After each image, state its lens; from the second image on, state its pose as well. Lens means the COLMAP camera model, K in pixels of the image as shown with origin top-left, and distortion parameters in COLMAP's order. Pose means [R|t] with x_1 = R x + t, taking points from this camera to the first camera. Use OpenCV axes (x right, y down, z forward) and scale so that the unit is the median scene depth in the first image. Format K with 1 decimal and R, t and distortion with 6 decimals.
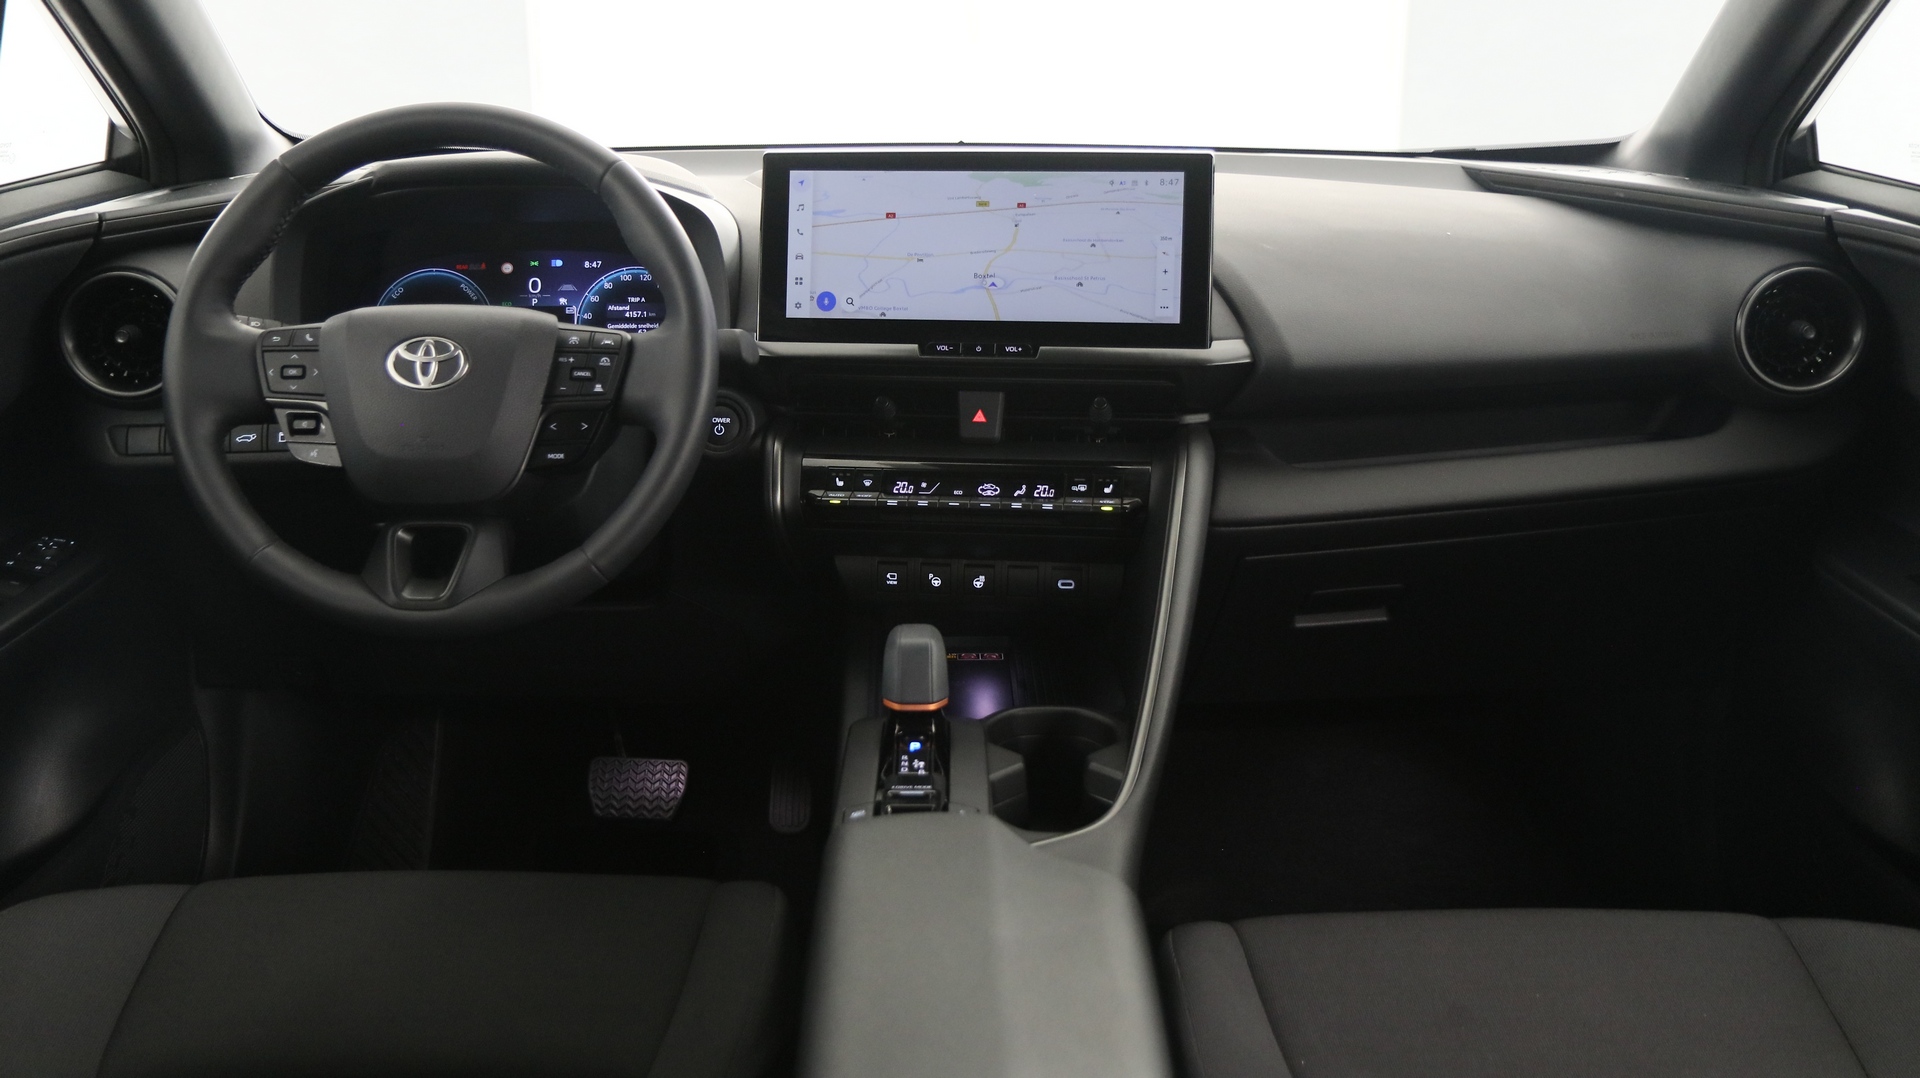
lens RADIAL K [[1637.1, 0, 960.3], [0, 1637.1, 539.1], [0, 0, 1]] dist [0.012211, -0.013836]
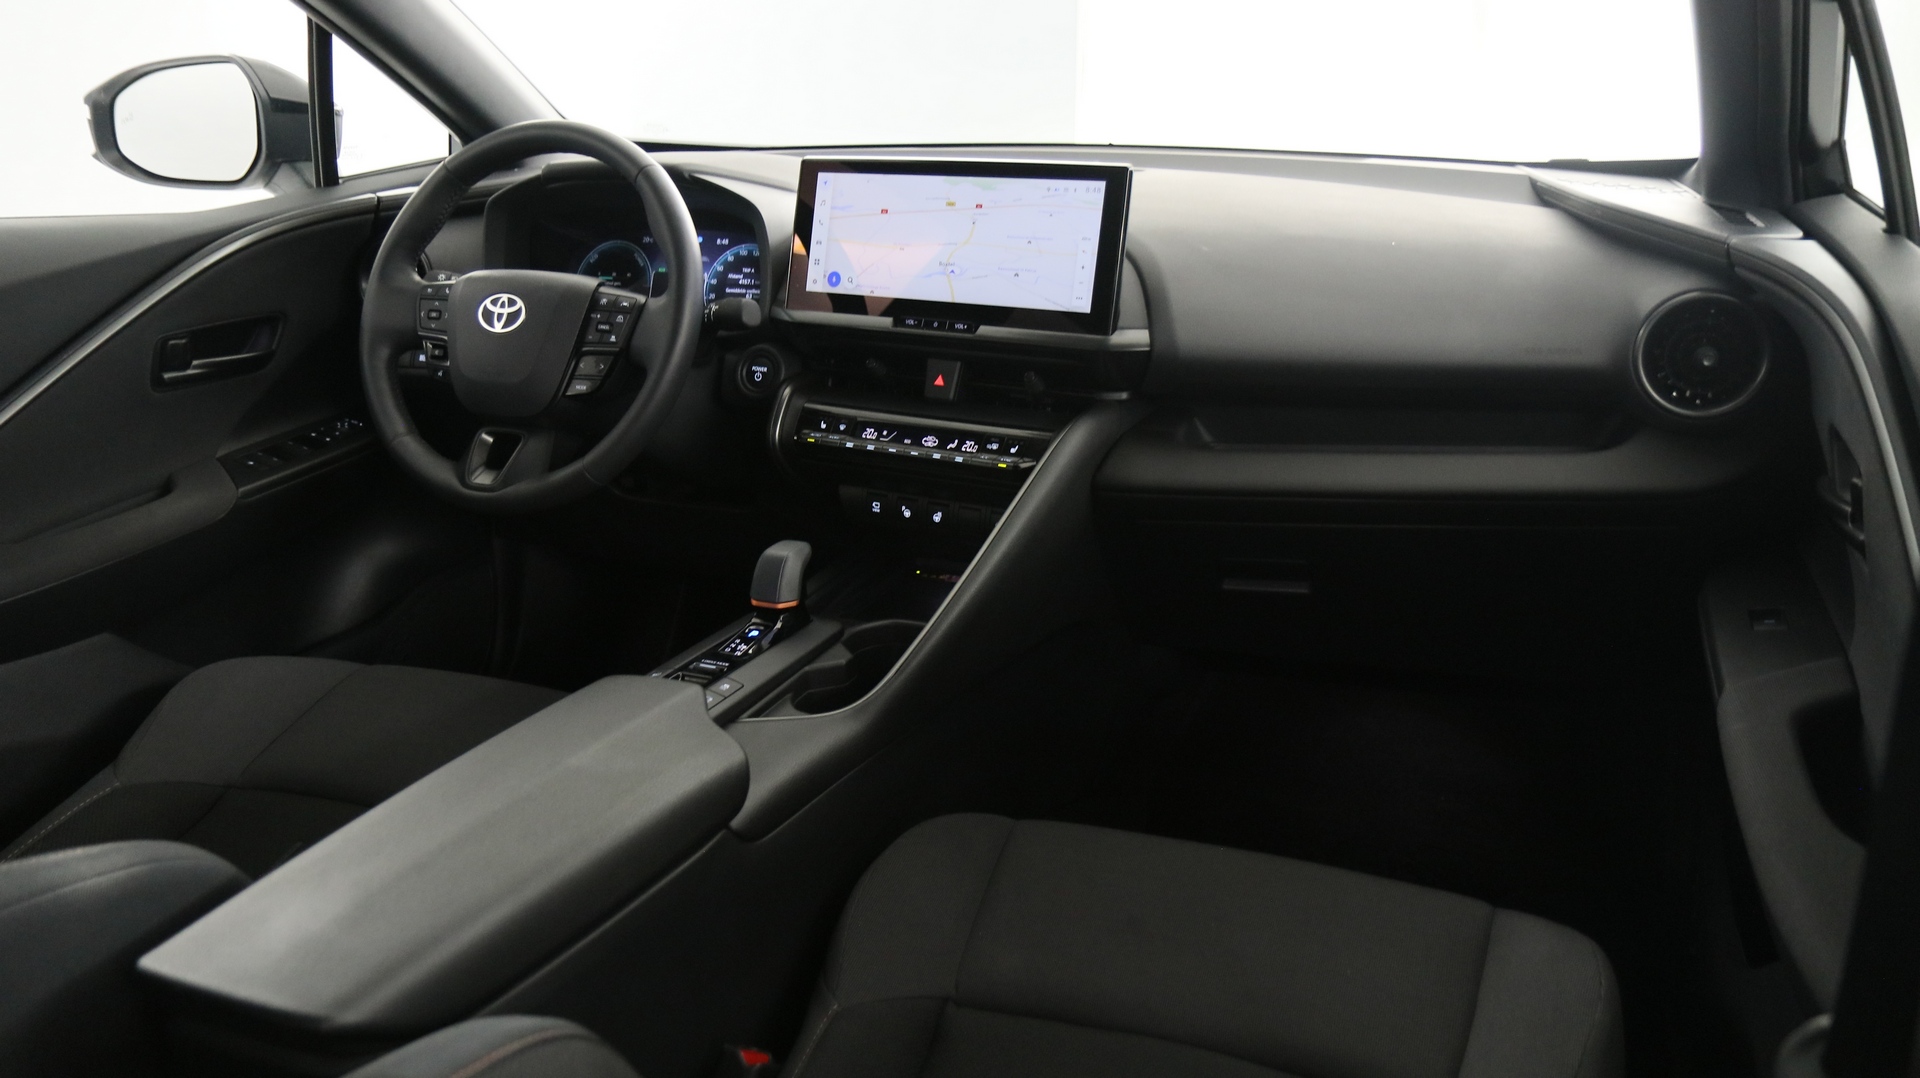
lens RADIAL K [[1438.8, 0, 963.6], [0, 1438.8, 558.7], [0, 0, 1]] dist [-0.047323, 0.029896]
pose [[0.925252, 0.117382, -0.360736, 0.432625], [-0.095576, 0.992379, 0.077775, -0.029017], [0.367117, -0.037483, 0.929419, 0.014189]]
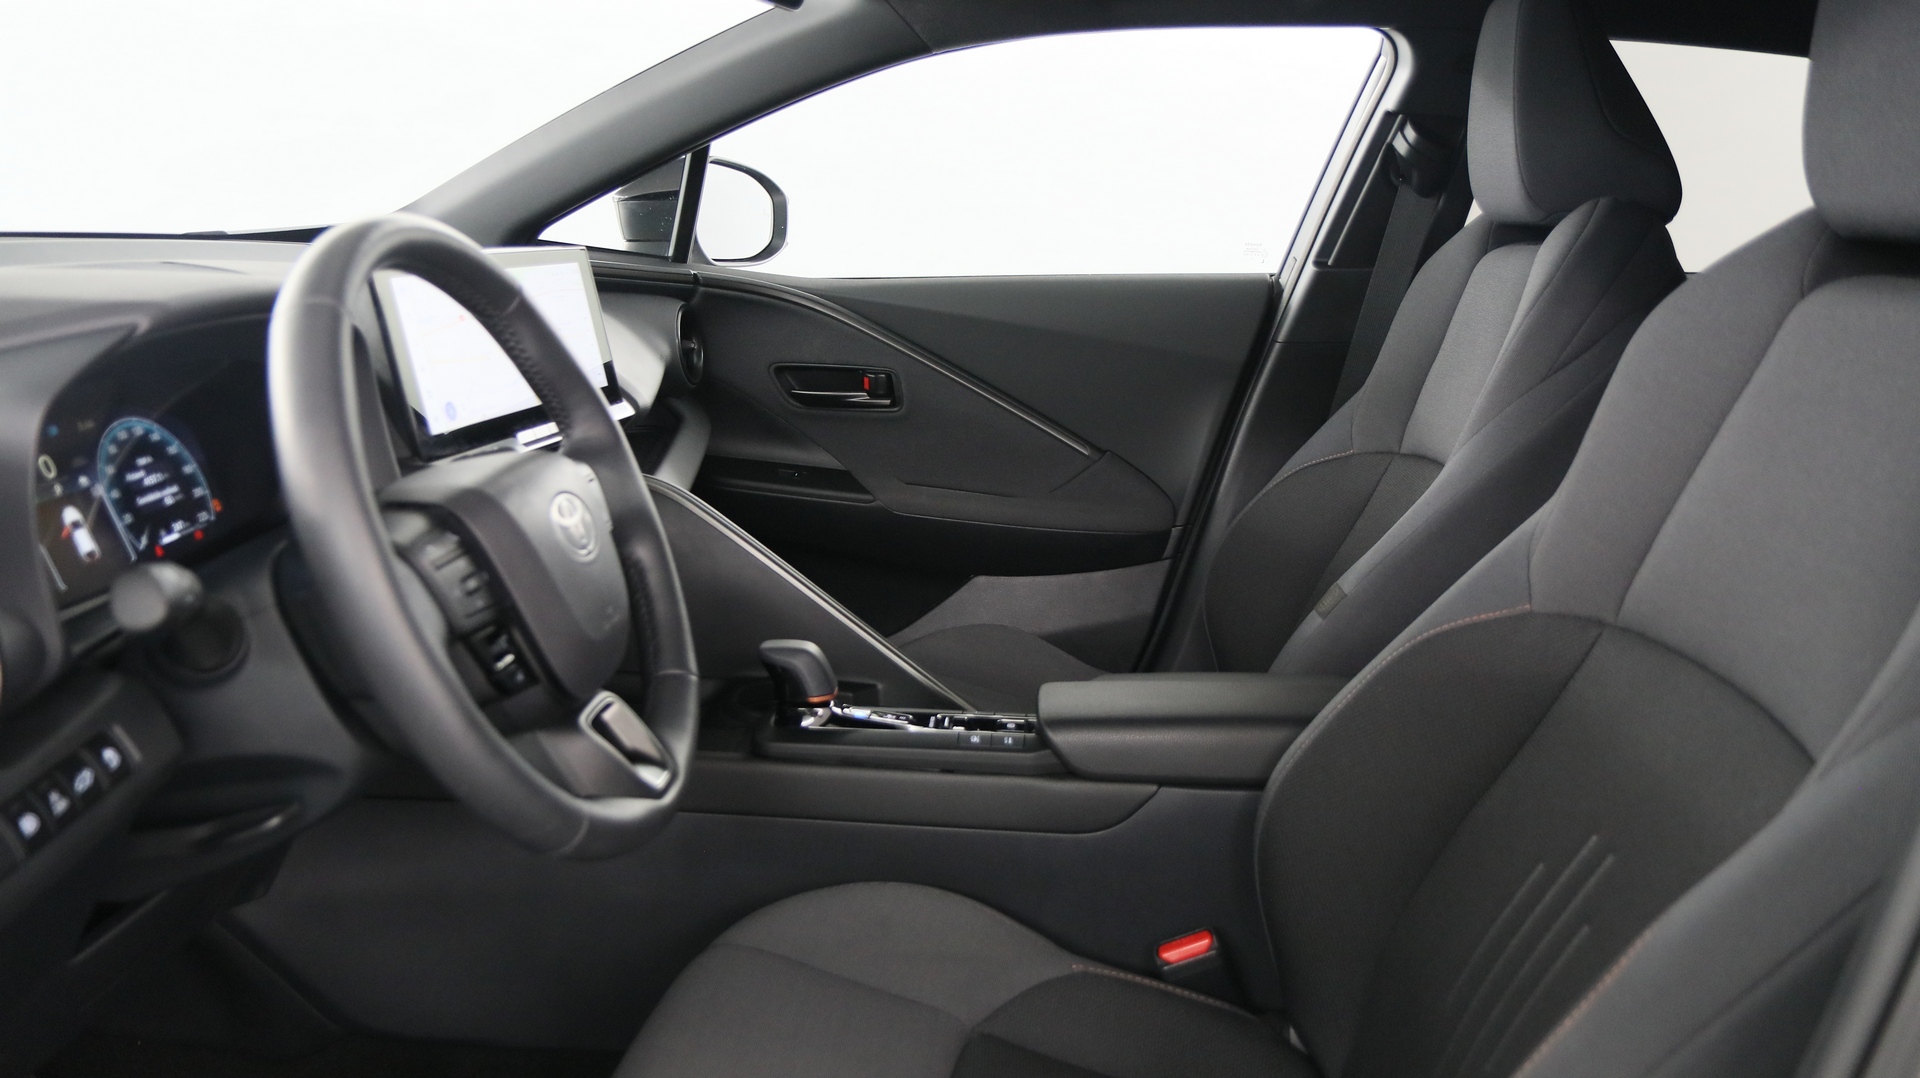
lens RADIAL K [[1438.8, 0, 948.1], [0, 1438.8, 534.2], [0, 0, 1]] dist [-0.047323, 0.029896]
pose [[0.071450, -0.223997, 0.971967, -0.908968], [0.211363, 0.955728, 0.204717, -0.189376], [-0.974793, 0.190811, 0.115631, 0.636049]]
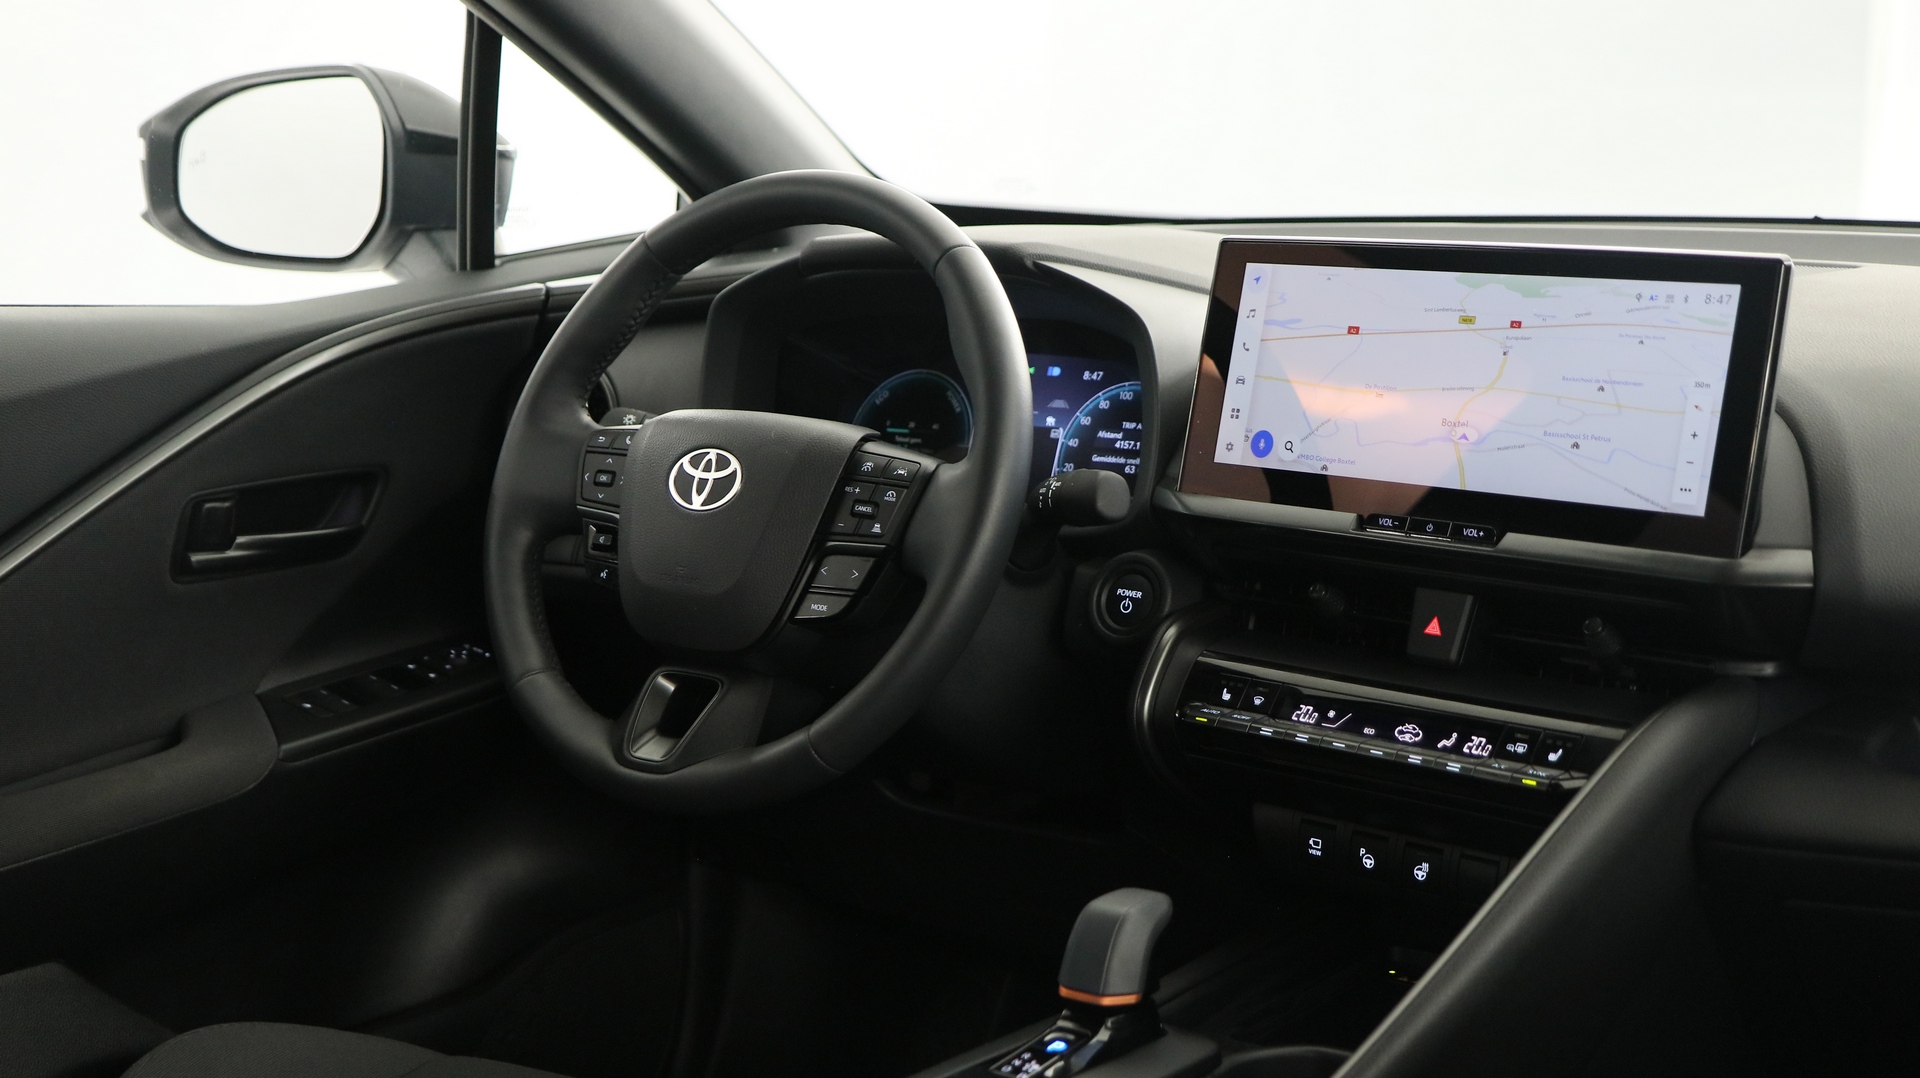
lens RADIAL K [[2675.3, 0, 947.0], [0, 2675.3, 547.0], [0, 0, 1]] dist [0.006334, 0.000000]
pose [[0.794343, 0.094741, -0.600036, 0.521582], [-0.153000, 0.987123, -0.046686, -0.025163], [0.587887, 0.128890, 0.798609, -0.010555]]
